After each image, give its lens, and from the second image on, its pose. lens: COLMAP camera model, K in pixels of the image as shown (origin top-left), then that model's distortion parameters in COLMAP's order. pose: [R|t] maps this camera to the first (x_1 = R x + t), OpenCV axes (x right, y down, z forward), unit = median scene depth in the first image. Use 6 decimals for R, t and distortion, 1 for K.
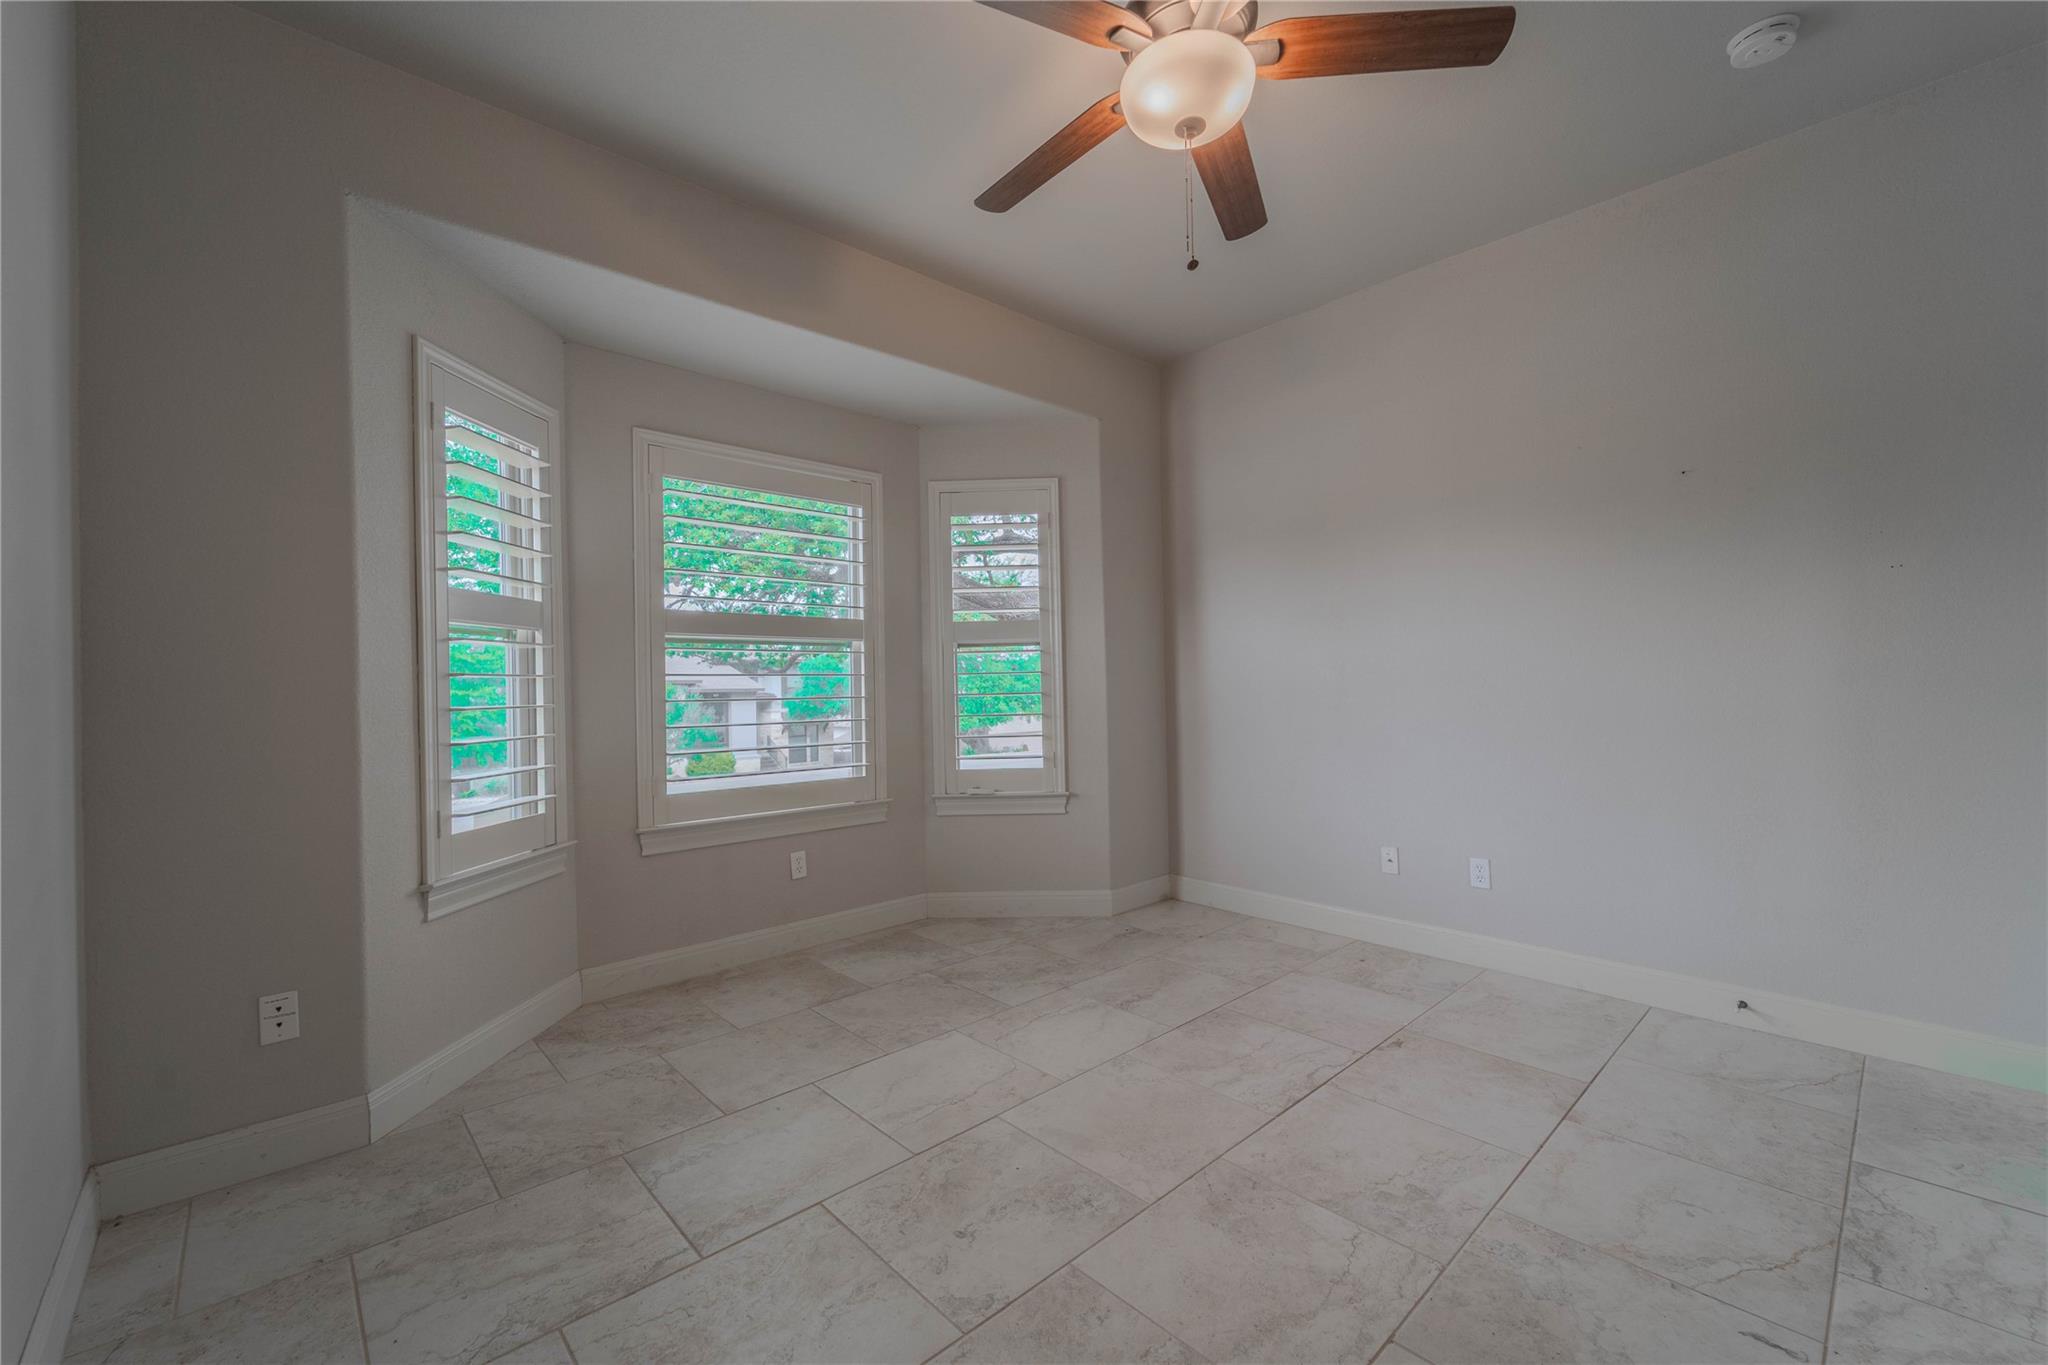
lens RADIAL K [[827.7, 0, 1022.2], [0, 827.7, 688.4], [0, 0, 1]] dist [-0.001433, -0.001158]
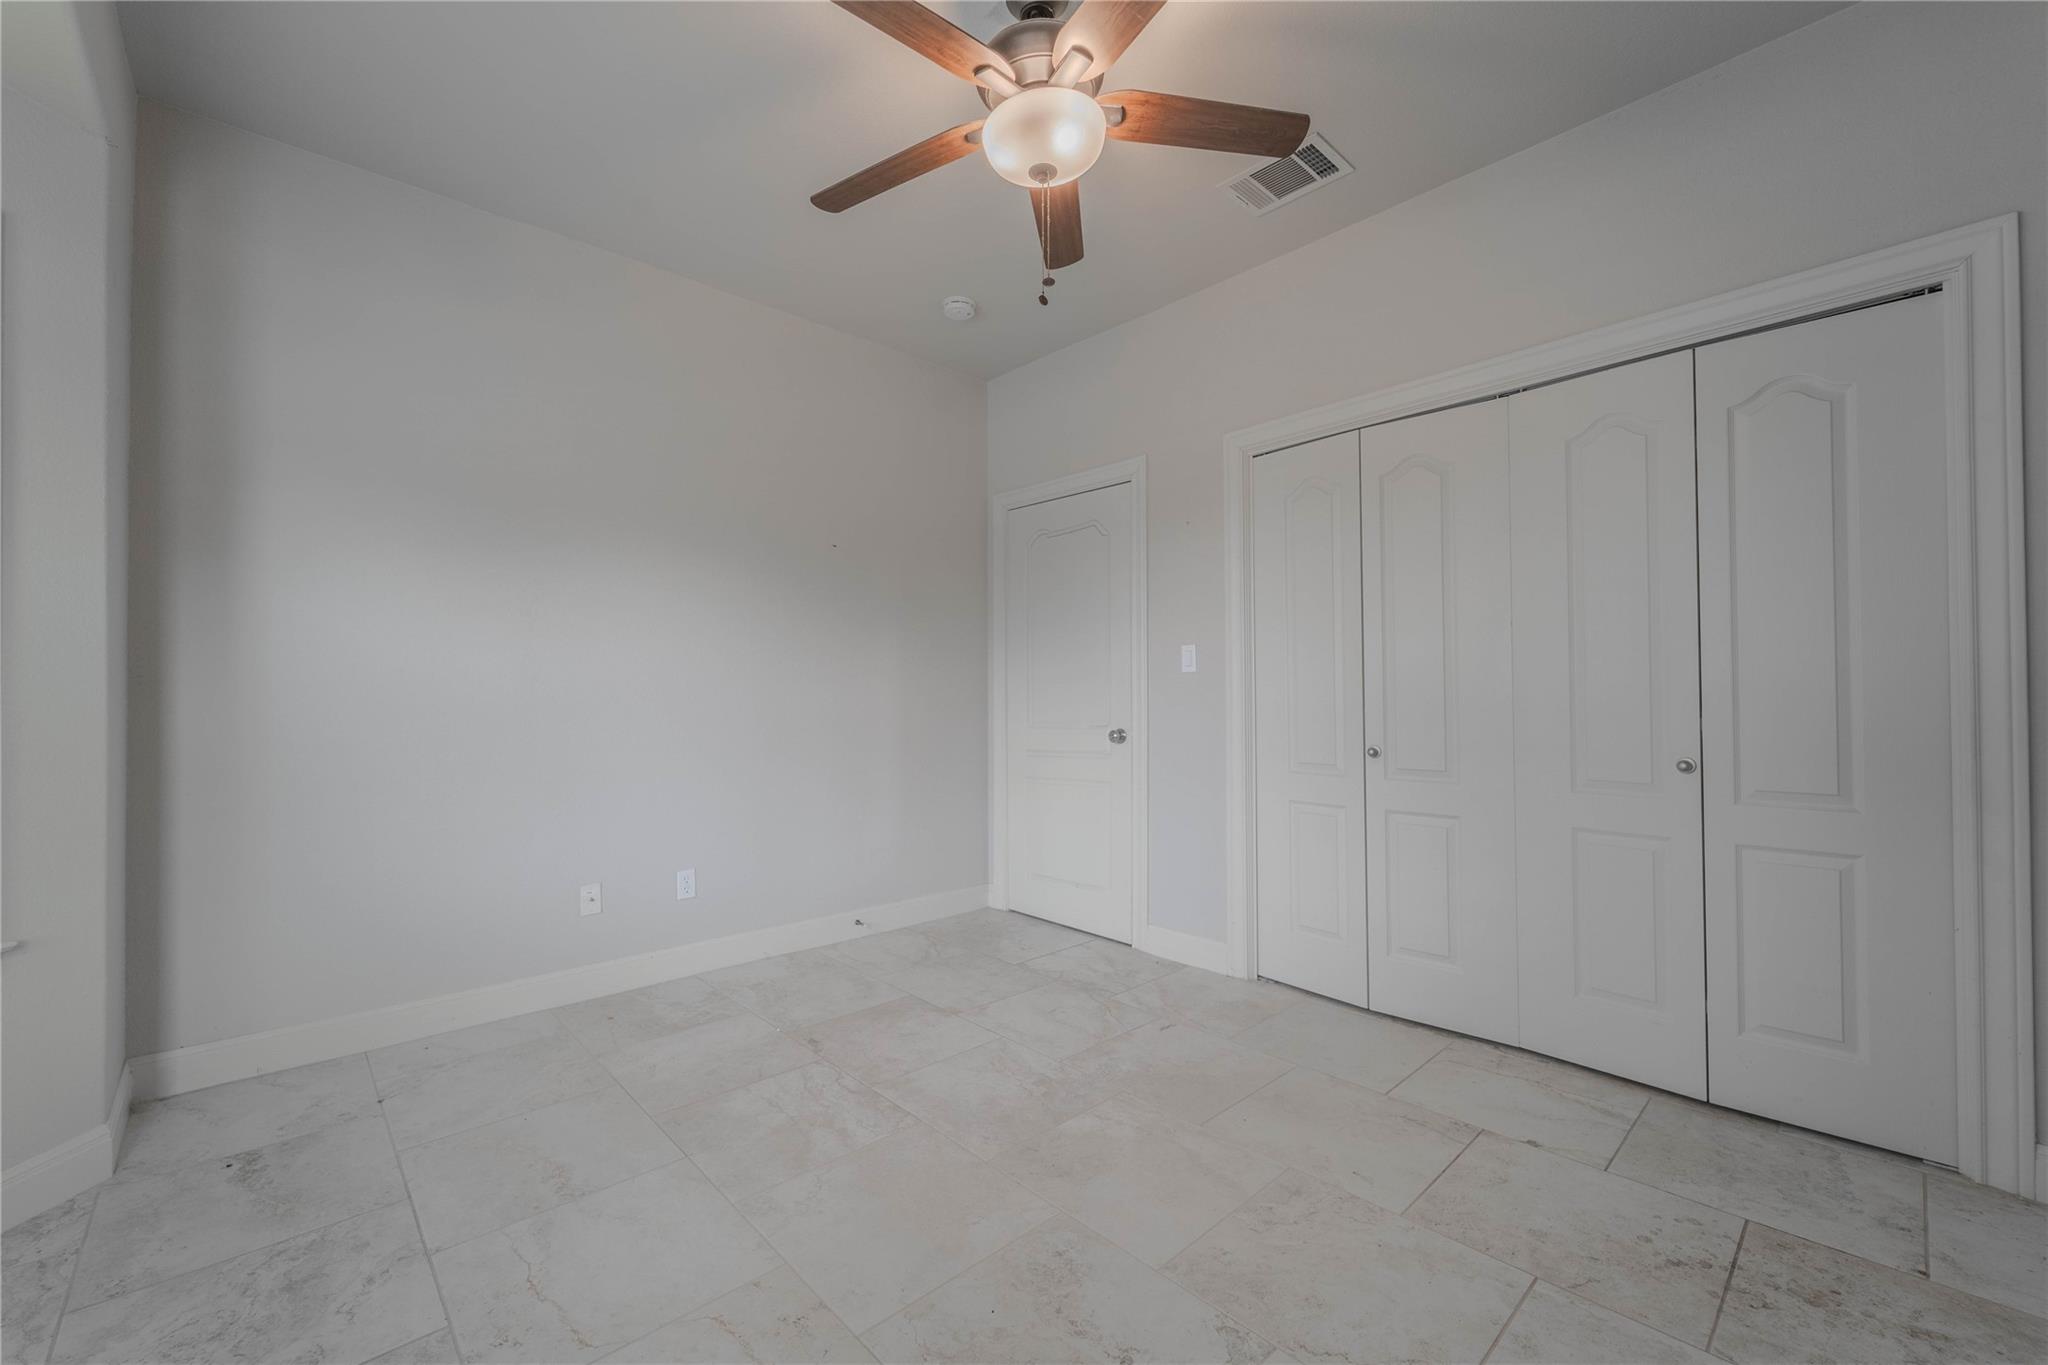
lens RADIAL K [[827.7, 0, 1027.6], [0, 827.7, 678.8], [0, 0, 1]] dist [-0.001433, -0.001158]
pose [[-0.016527, 0.036693, 0.999190, -0.540704], [0.007972, 0.999299, -0.036565, 0.010553], [-0.999832, 0.007361, -0.016808, 0.656566]]
